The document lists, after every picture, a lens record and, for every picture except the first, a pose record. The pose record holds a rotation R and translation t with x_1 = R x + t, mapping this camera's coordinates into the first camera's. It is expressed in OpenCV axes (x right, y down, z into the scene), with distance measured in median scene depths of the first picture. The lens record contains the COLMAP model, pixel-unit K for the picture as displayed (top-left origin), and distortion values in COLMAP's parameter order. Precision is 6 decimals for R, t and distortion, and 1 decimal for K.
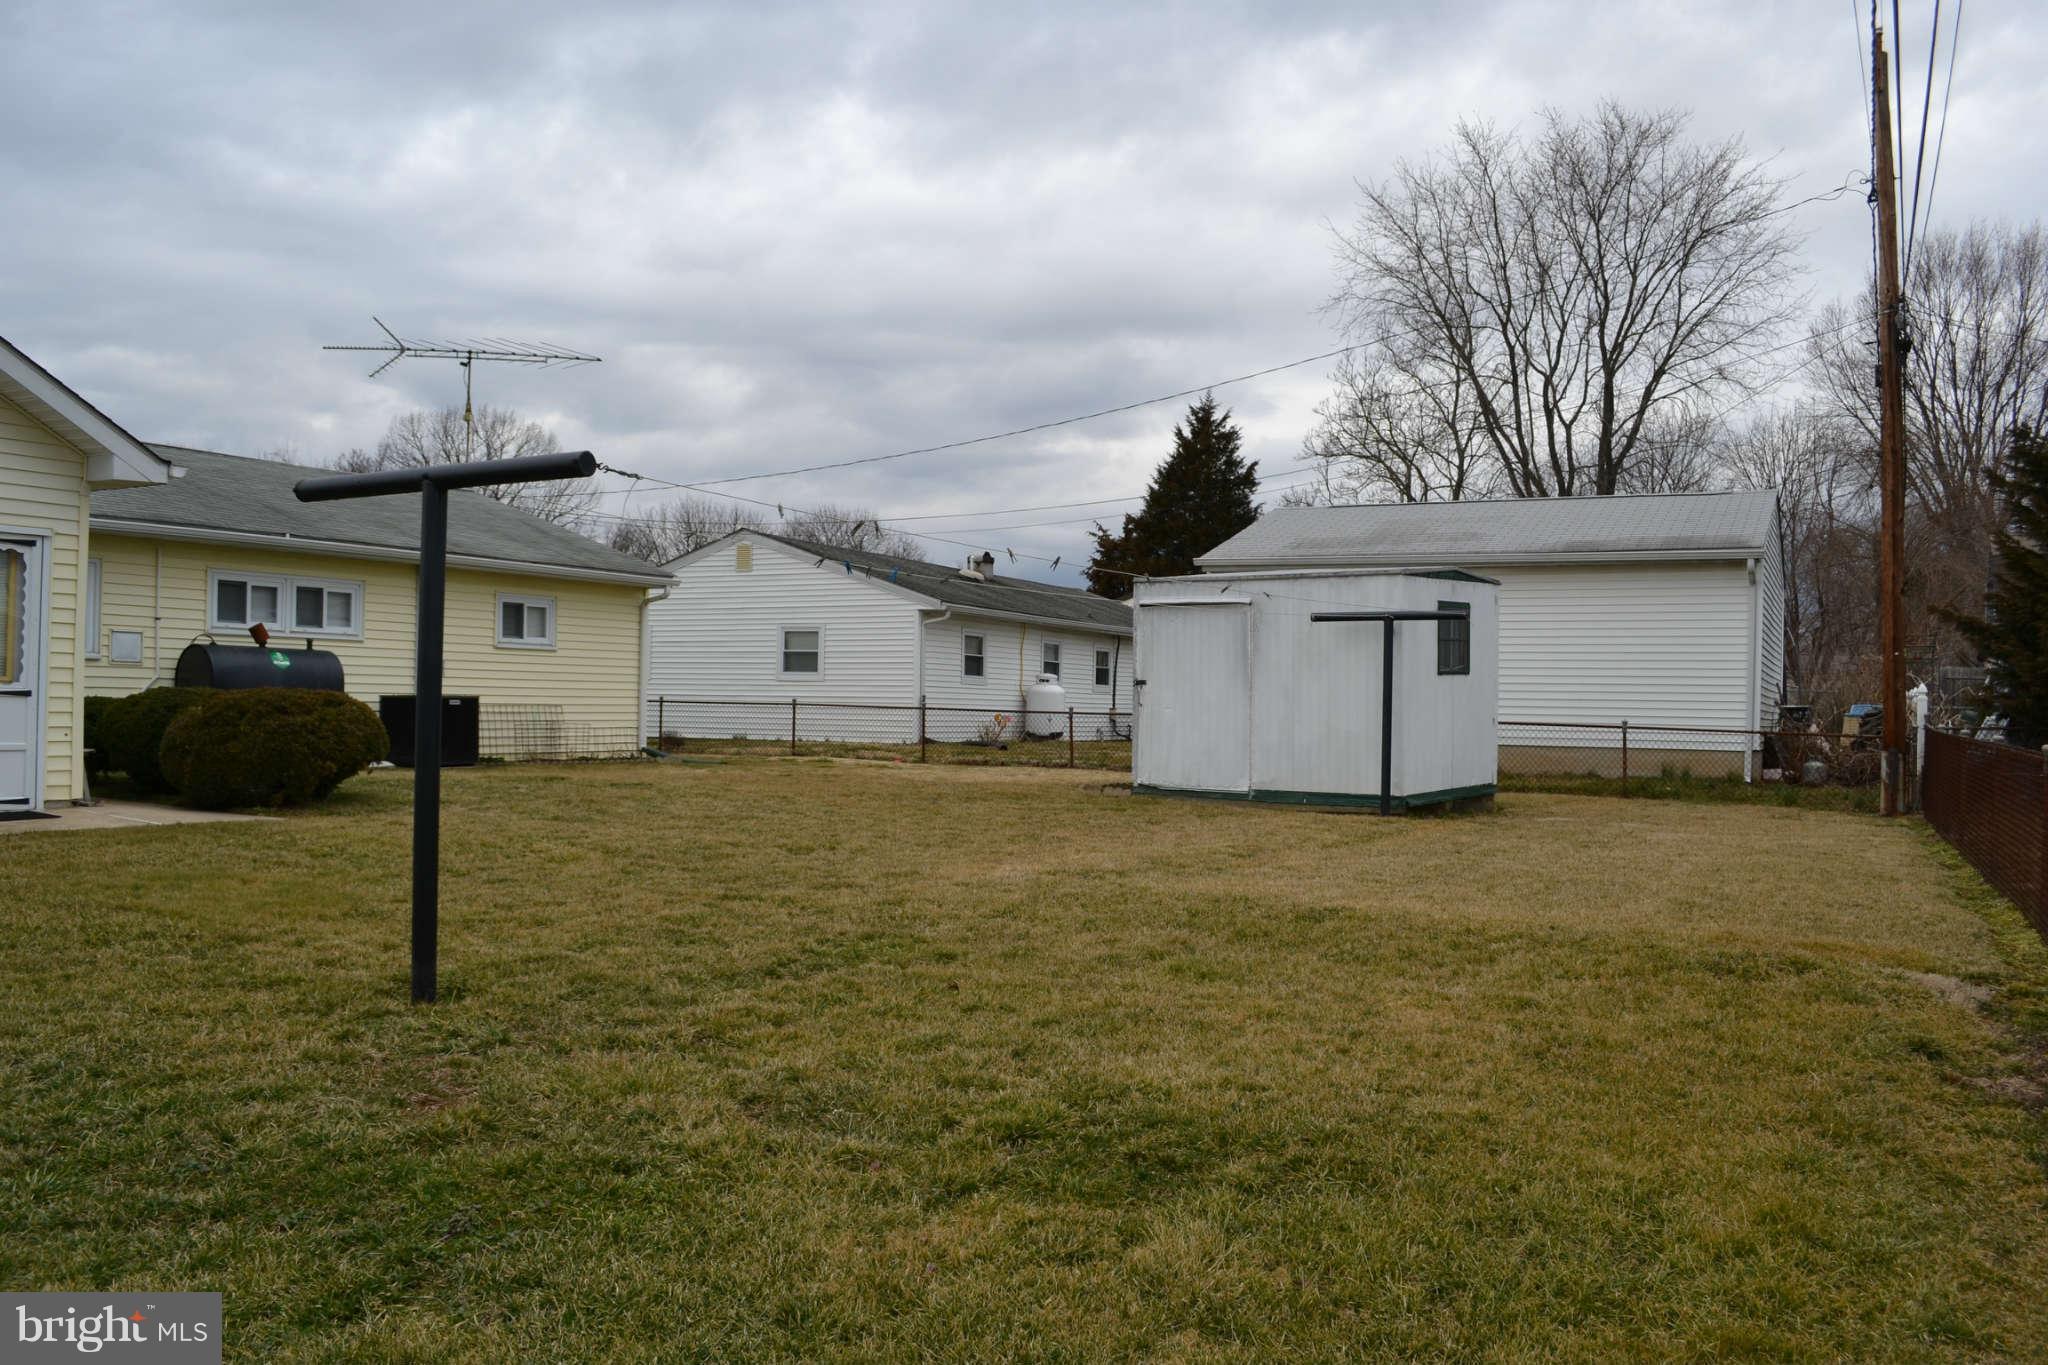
lens RADIAL K [[1745.3, 0, 1024.0], [0, 1745.3, 682.5], [0, 0, 1]] dist [0.008164, 0.000943]
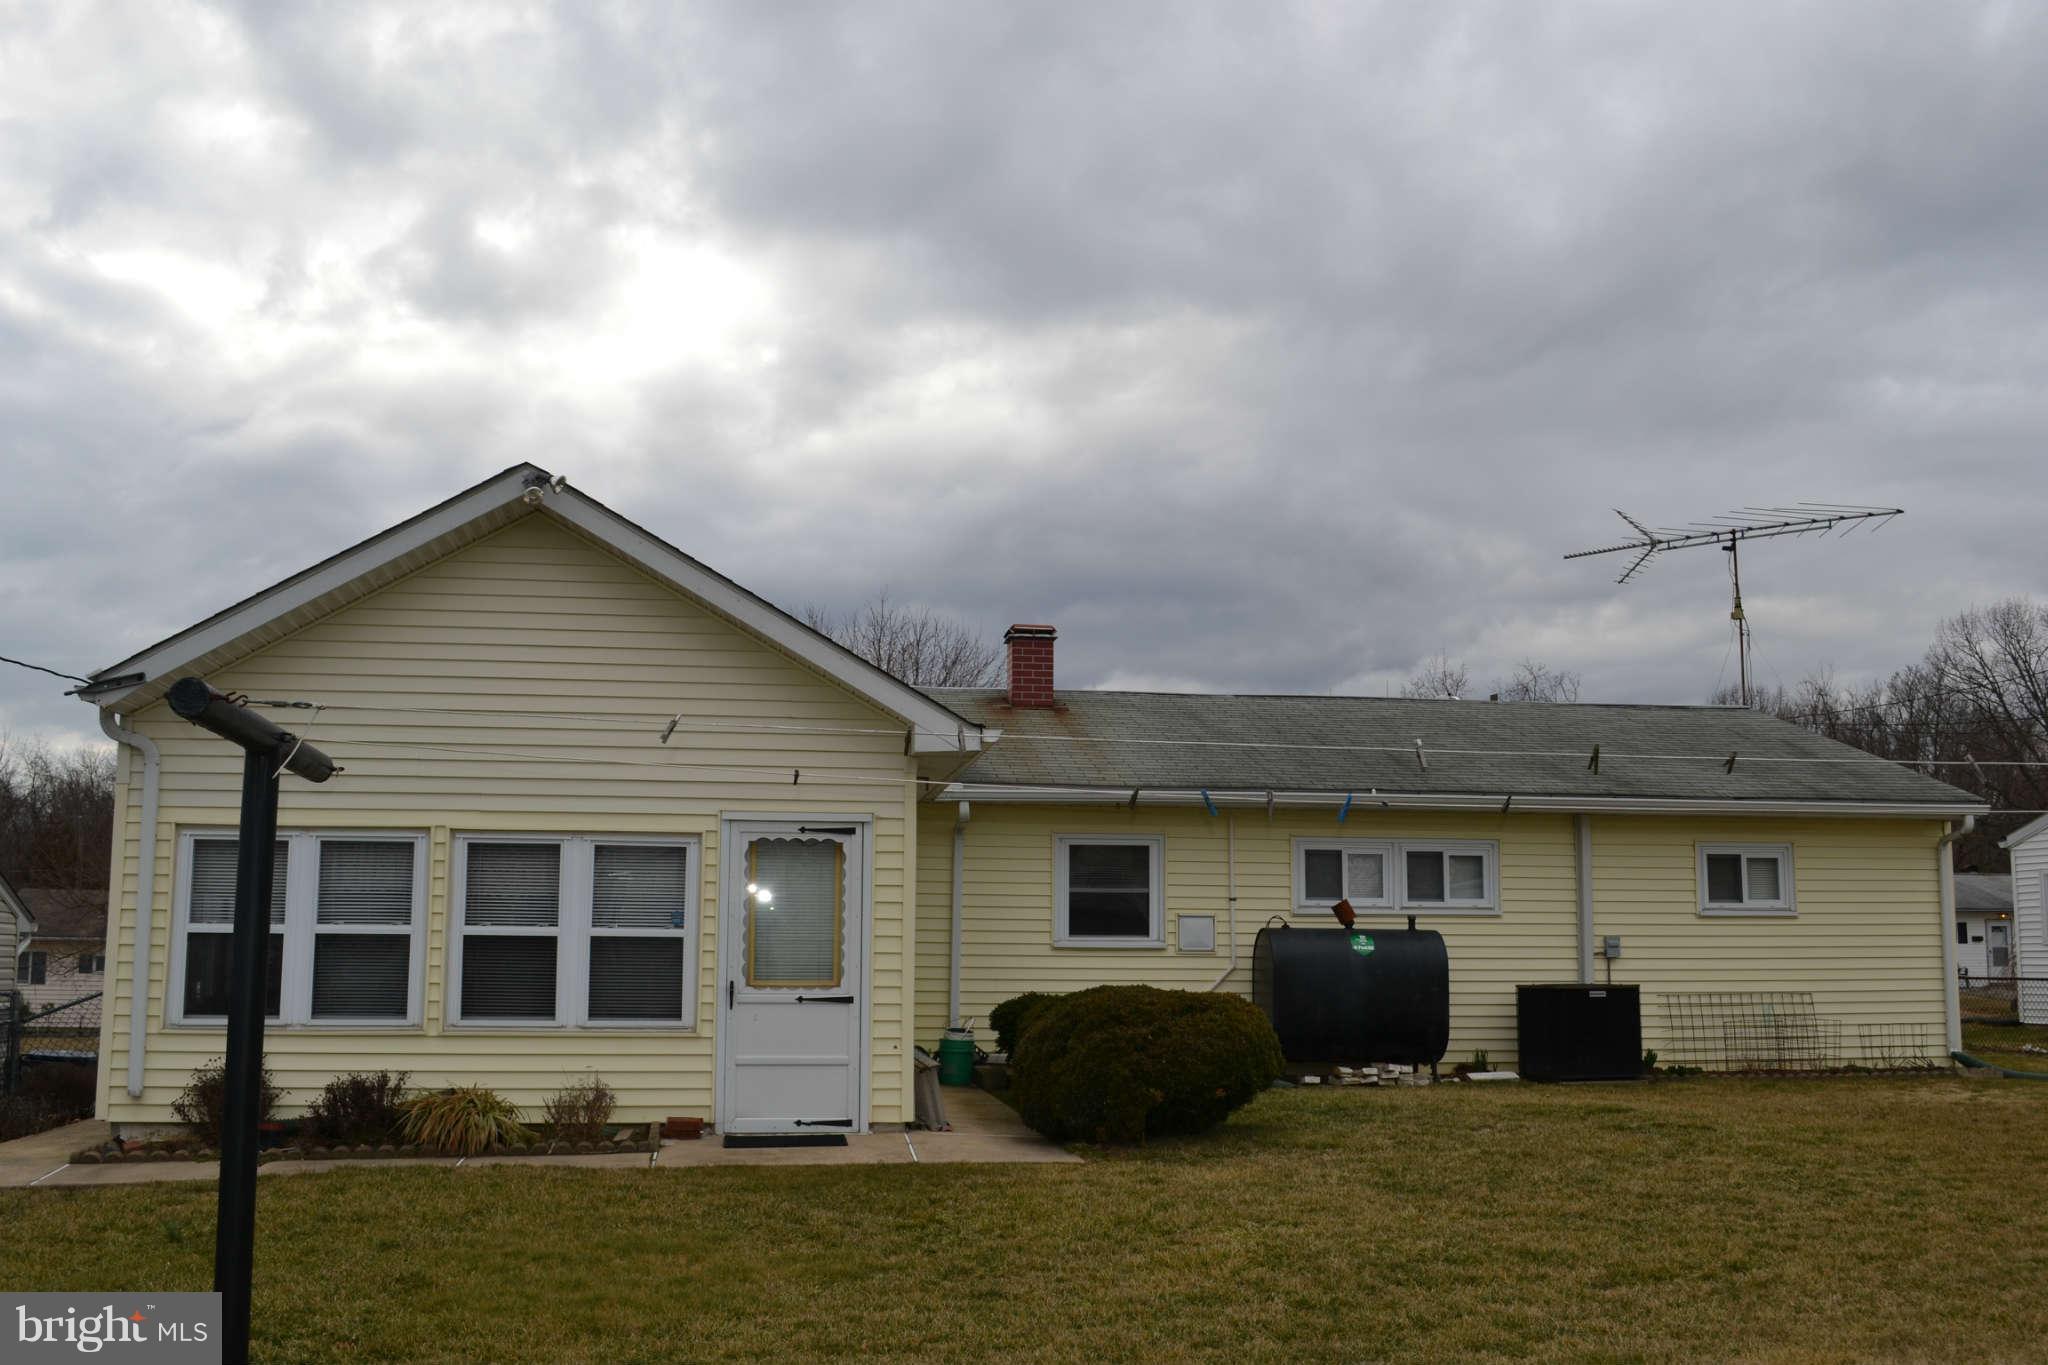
lens RADIAL K [[1959.6, 0, 1016.1], [0, 1959.6, 623.8], [0, 0, 1]] dist [-0.210443, 0.368570]
pose [[0.636710, -0.132590, -0.759618, 0.175901], [0.009002, 0.986317, -0.164614, -0.012996], [0.771050, 0.097973, 0.629192, 0.291953]]
